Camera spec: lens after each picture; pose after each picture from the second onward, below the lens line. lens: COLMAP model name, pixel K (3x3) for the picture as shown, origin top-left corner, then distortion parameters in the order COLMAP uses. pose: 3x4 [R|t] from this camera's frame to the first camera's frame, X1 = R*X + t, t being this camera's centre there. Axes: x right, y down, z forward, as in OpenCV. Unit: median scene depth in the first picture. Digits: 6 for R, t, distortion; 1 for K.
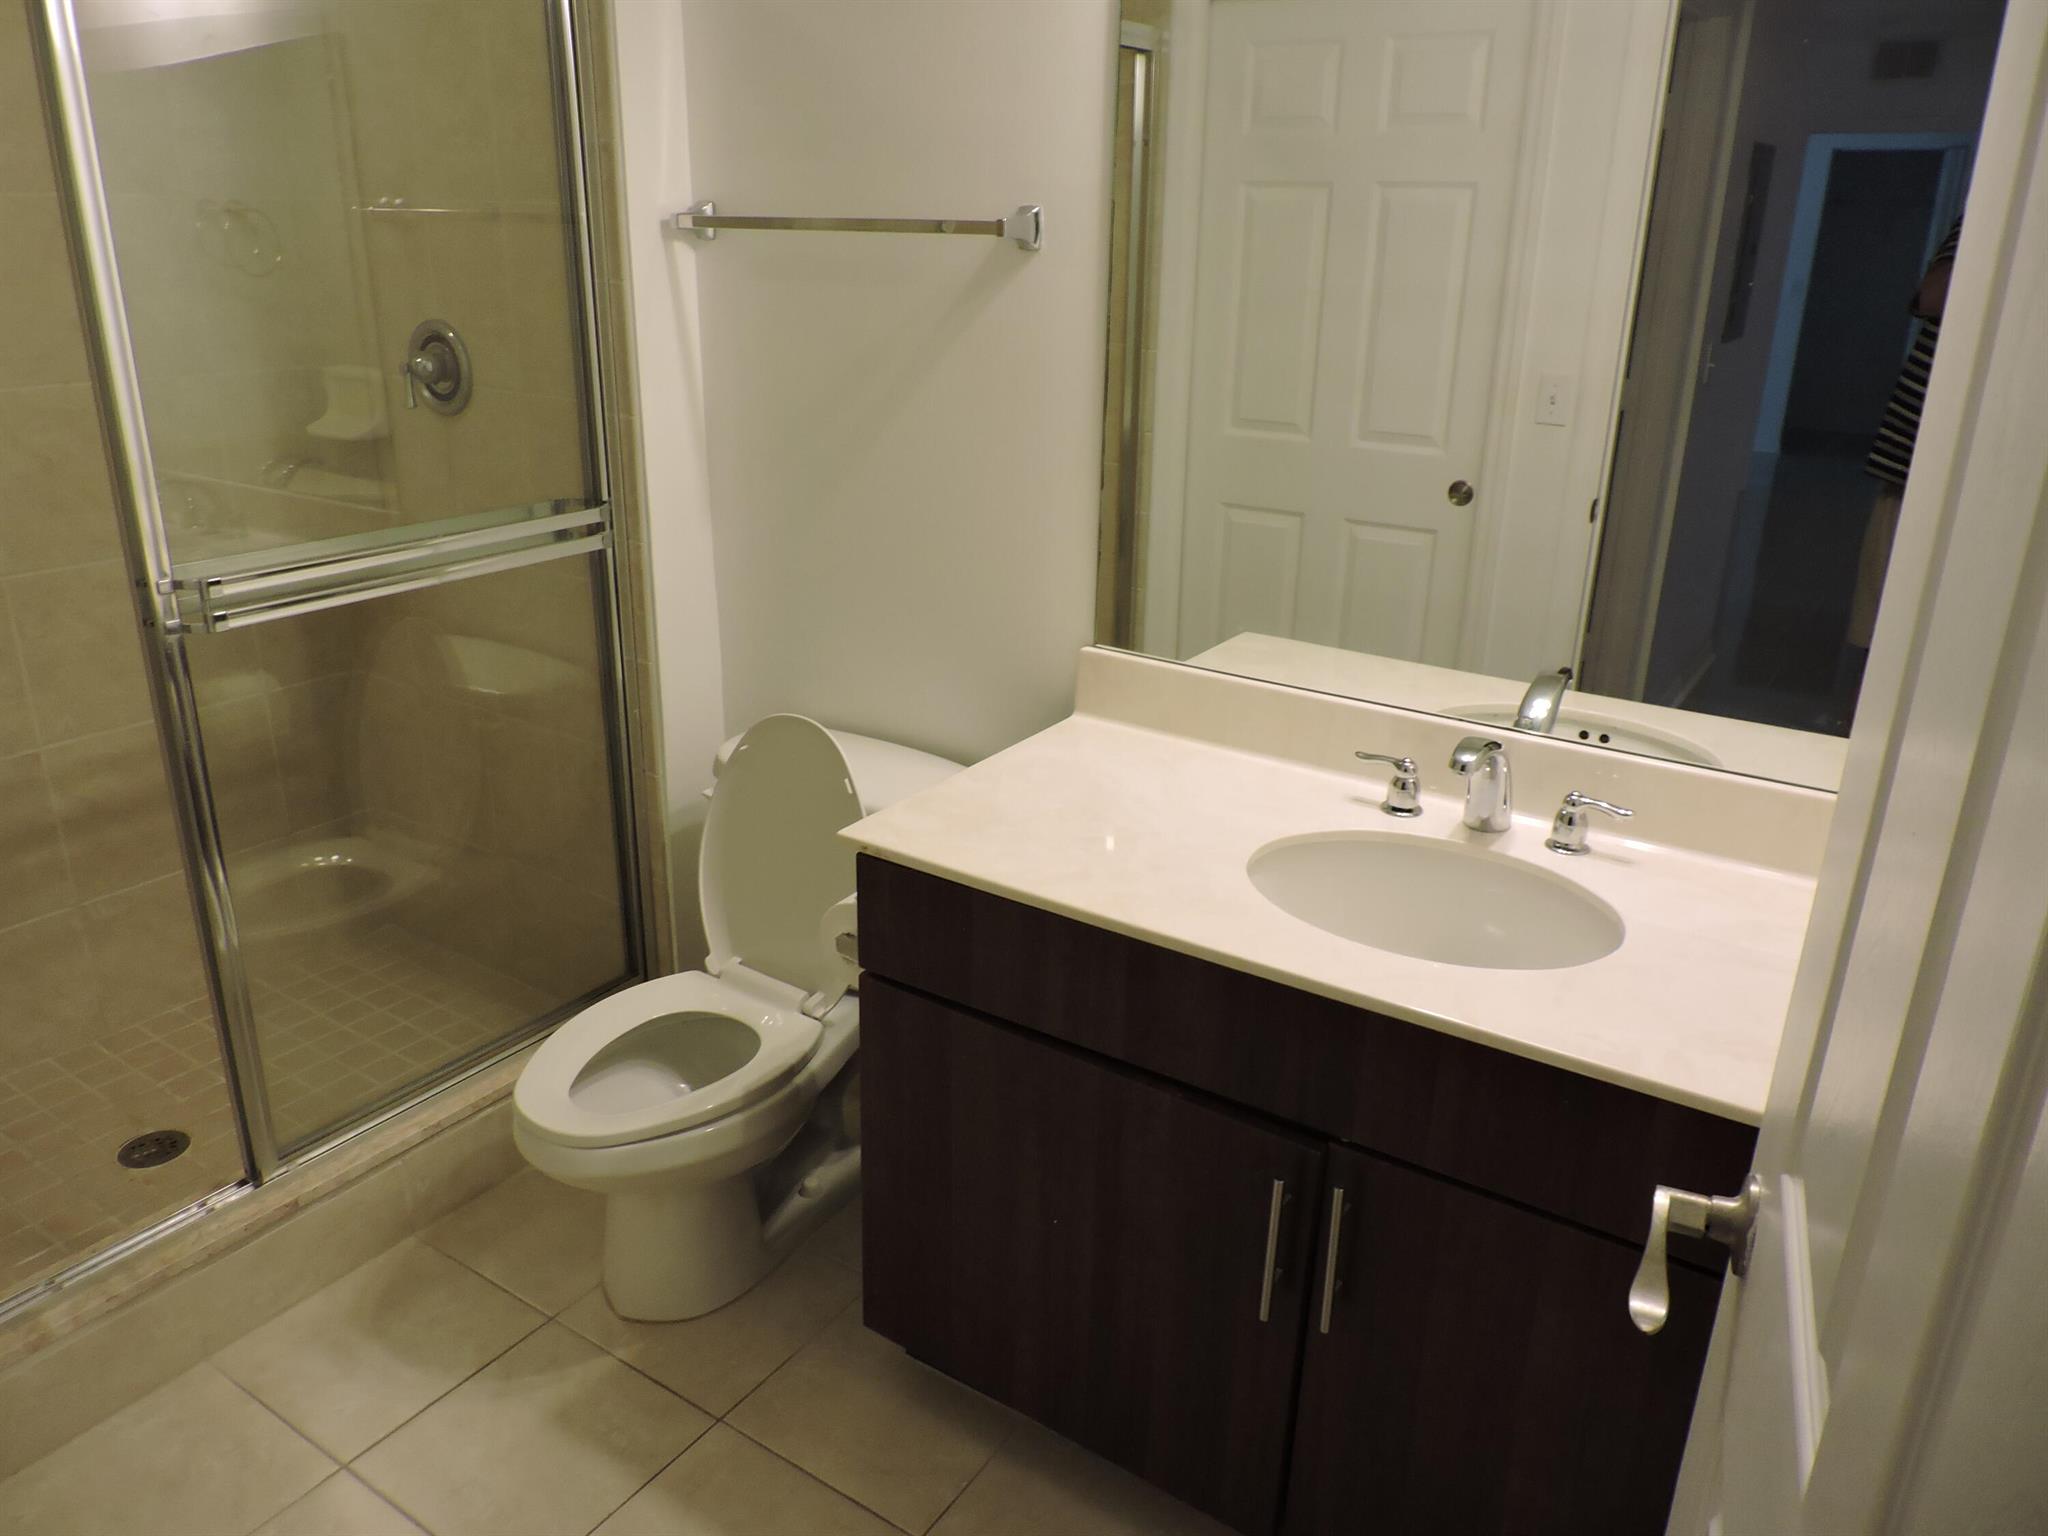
lens RADIAL K [[1455.9, 0, 1017.4], [0, 1455.9, 763.5], [0, 0, 1]] dist [-0.016784, -0.000582]
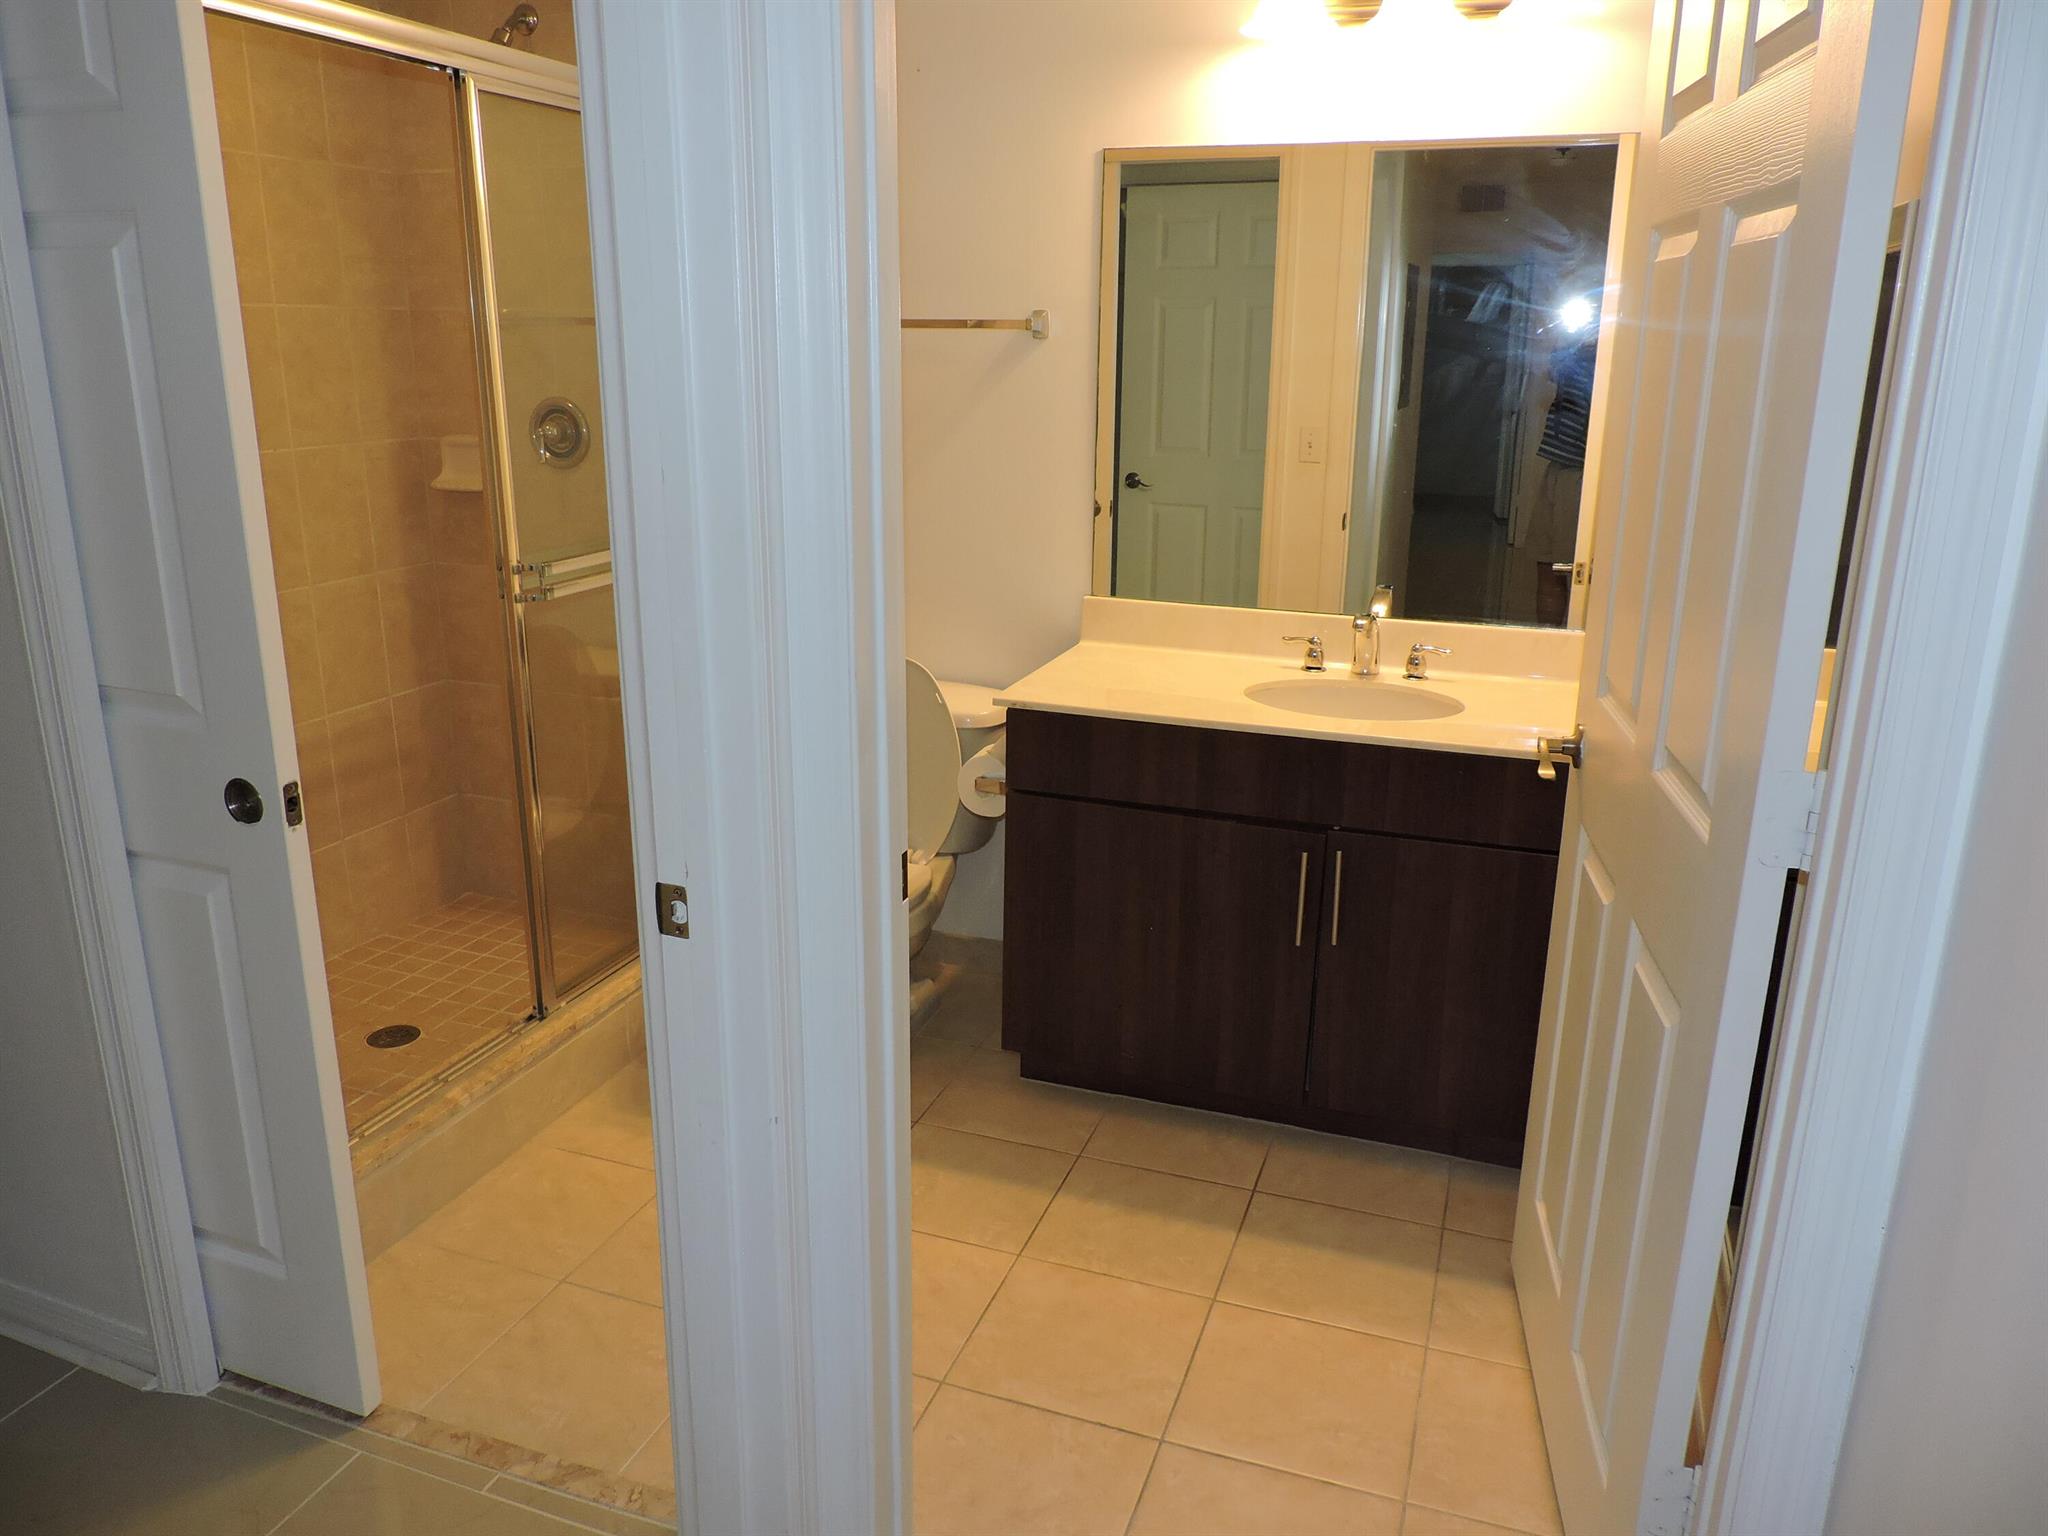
lens RADIAL K [[1455.9, 0, 1026.6], [0, 1455.9, 764.6], [0, 0, 1]] dist [-0.016784, -0.000582]
pose [[0.971916, -0.079951, 0.221329, -0.386853], [0.093605, 0.994257, -0.051886, 0.177902], [-0.215909, 0.071146, 0.973818, -0.472002]]
